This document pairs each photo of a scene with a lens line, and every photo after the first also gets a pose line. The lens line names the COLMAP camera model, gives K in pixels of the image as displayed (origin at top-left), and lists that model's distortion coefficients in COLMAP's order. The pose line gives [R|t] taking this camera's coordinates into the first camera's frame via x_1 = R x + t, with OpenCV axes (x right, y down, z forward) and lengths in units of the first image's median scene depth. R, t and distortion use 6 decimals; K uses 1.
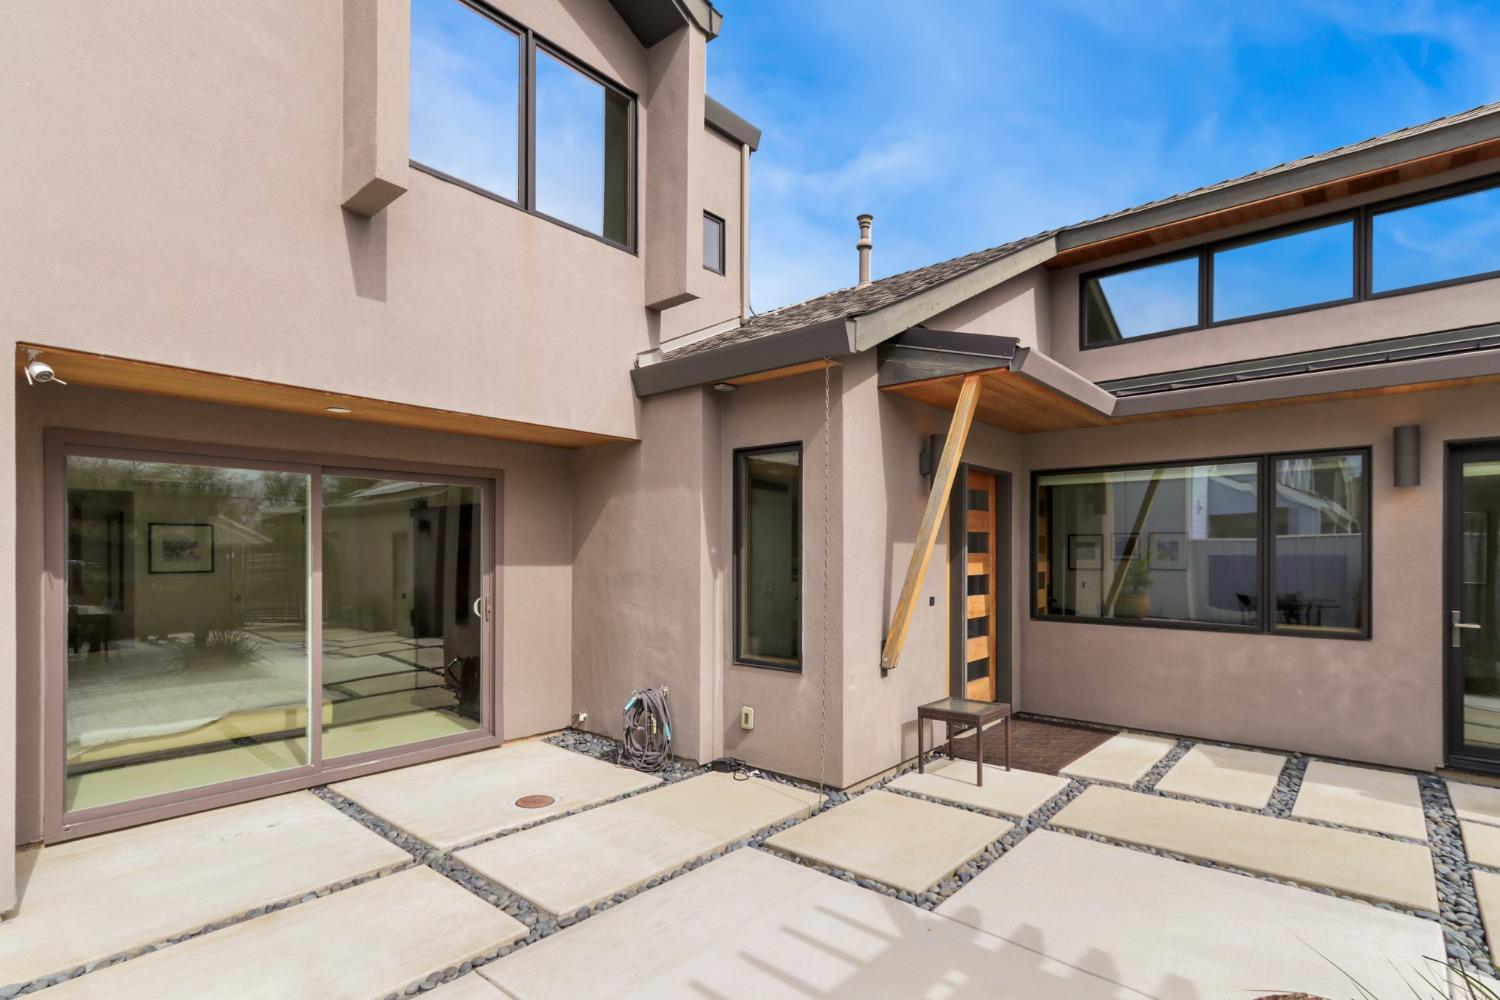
lens RADIAL K [[714.2, 0, 750.6], [0, 714.2, 555.8], [0, 0, 1]] dist [0.001584, 0.001103]
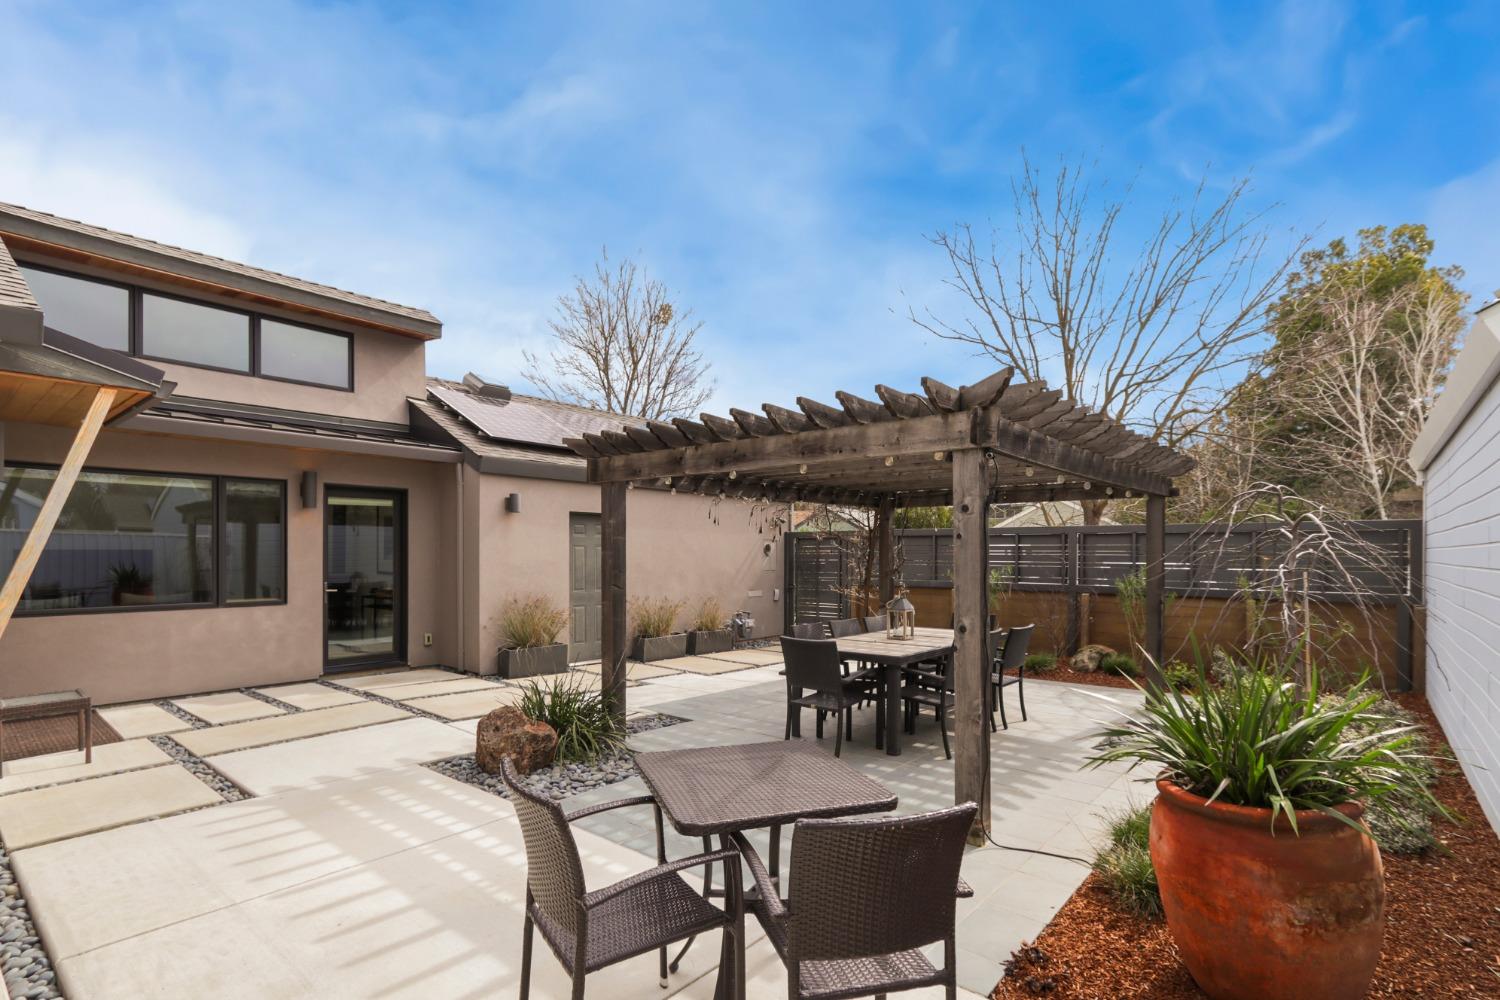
lens RADIAL K [[714.2, 0, 750.6], [0, 714.2, 555.8], [0, 0, 1]] dist [0.001584, 0.001103]
pose [[-0.020663, -0.007830, 0.999756, -0.705148], [-0.004803, 0.999959, 0.007732, -0.004648], [-0.999775, -0.004642, -0.020700, 0.019829]]
